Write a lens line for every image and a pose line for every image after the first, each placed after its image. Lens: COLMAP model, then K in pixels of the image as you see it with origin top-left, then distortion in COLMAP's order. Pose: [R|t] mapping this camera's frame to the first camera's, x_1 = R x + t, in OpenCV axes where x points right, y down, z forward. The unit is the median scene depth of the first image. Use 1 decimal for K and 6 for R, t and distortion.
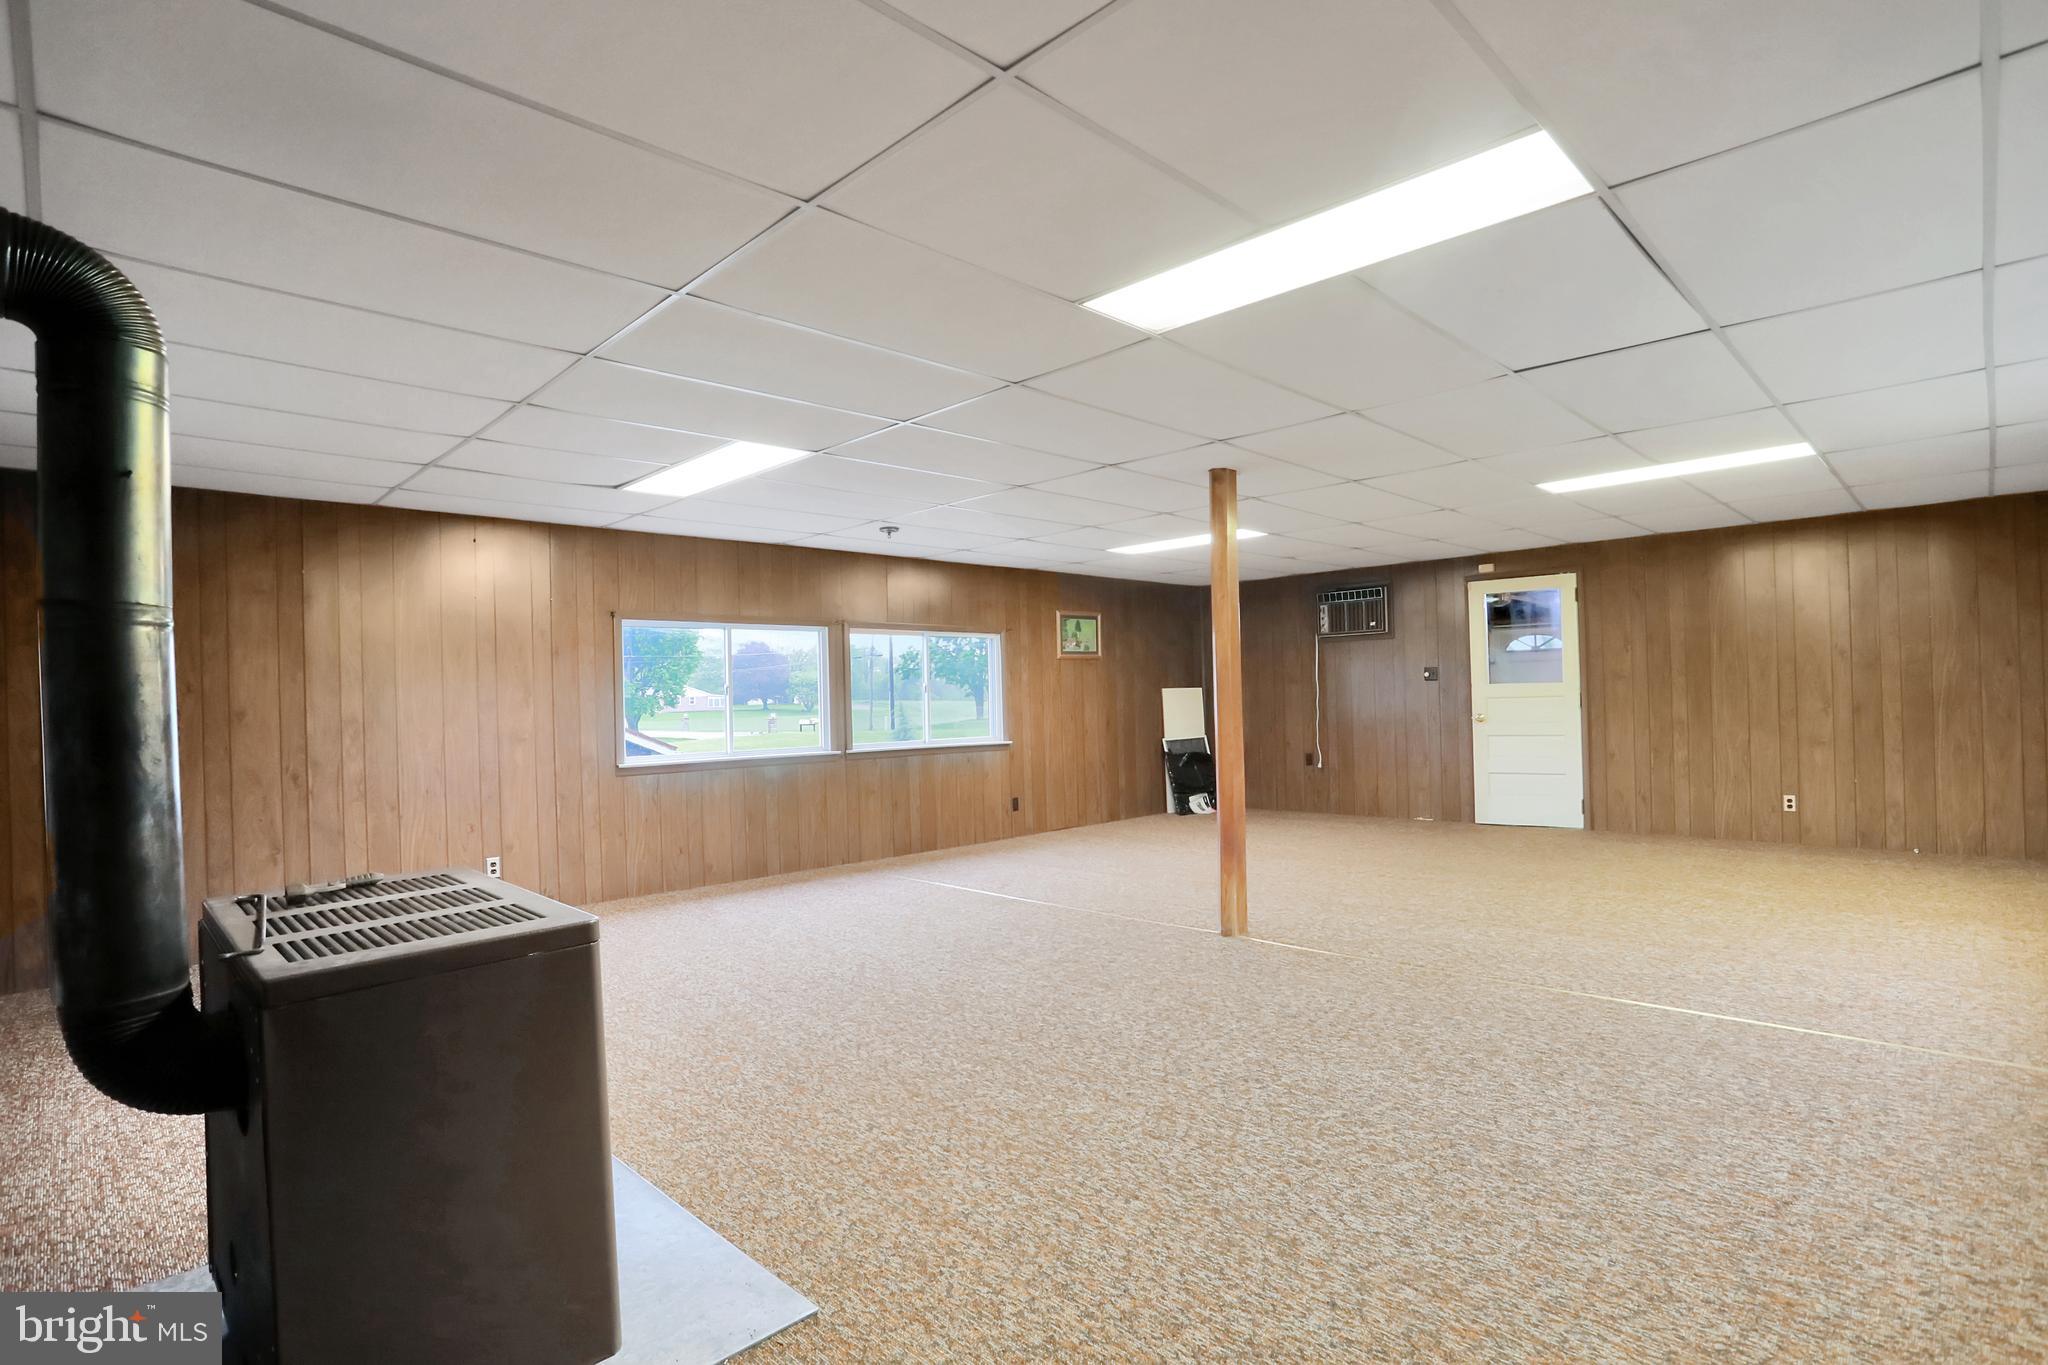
lens RADIAL K [[1000.9, 0, 1024.0], [0, 1000.9, 682.5], [0, 0, 1]] dist [-0.073539, 0.030704]
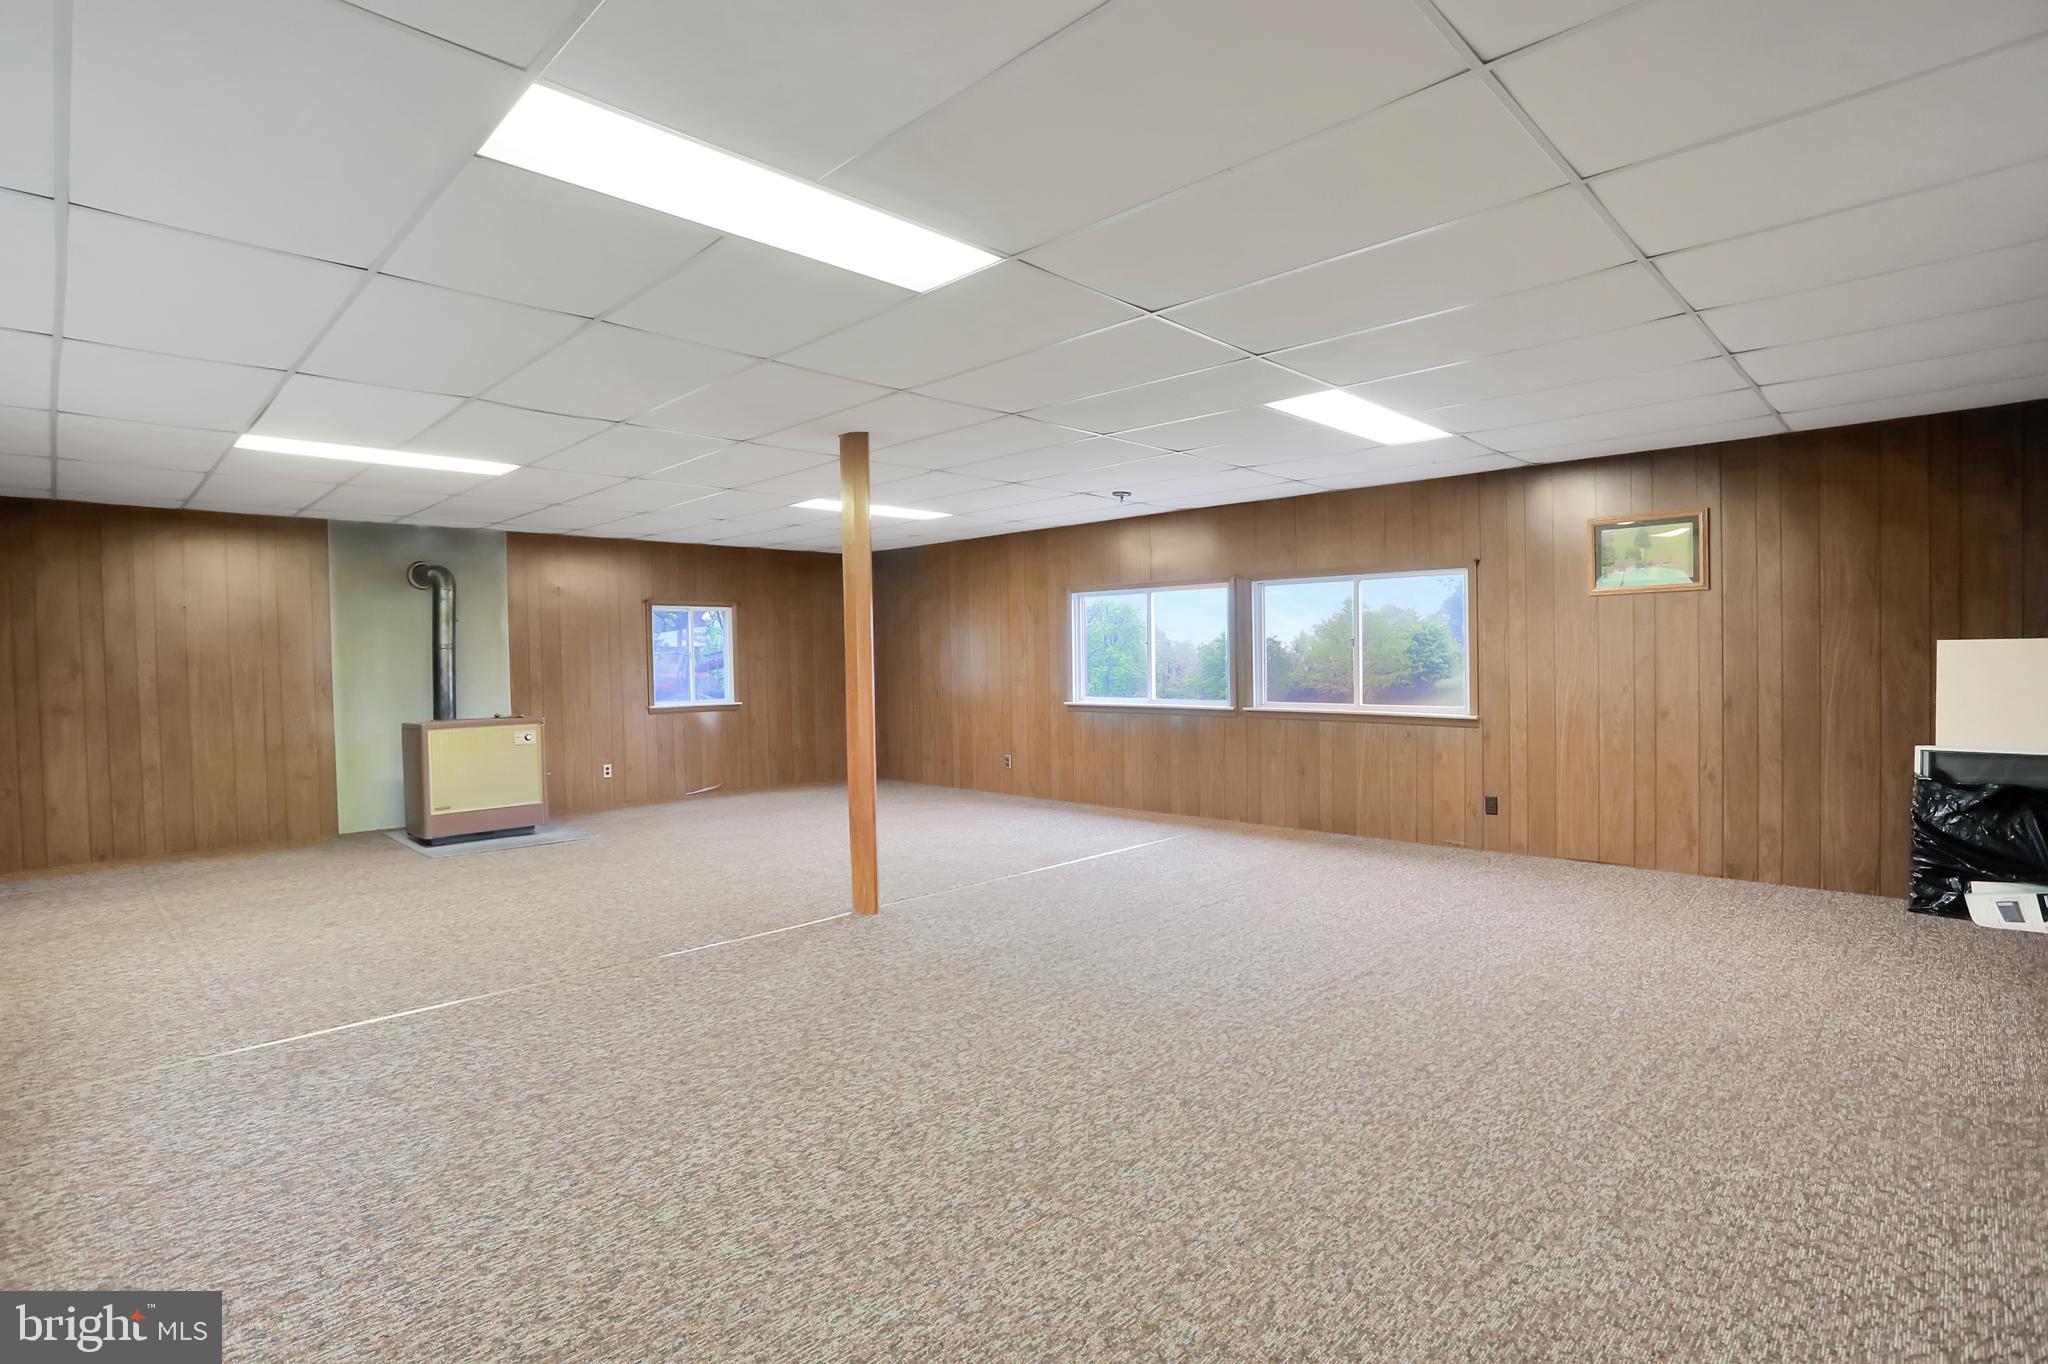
lens RADIAL K [[1000.9, 0, 1024.0], [0, 1000.9, 682.0], [0, 0, 1]] dist [-0.073539, 0.030704]
pose [[0.017492, 0.052170, -0.998485, 0.628737], [0.026650, 0.998259, 0.052625, -0.010368], [0.999492, -0.027530, 0.016071, 0.610379]]
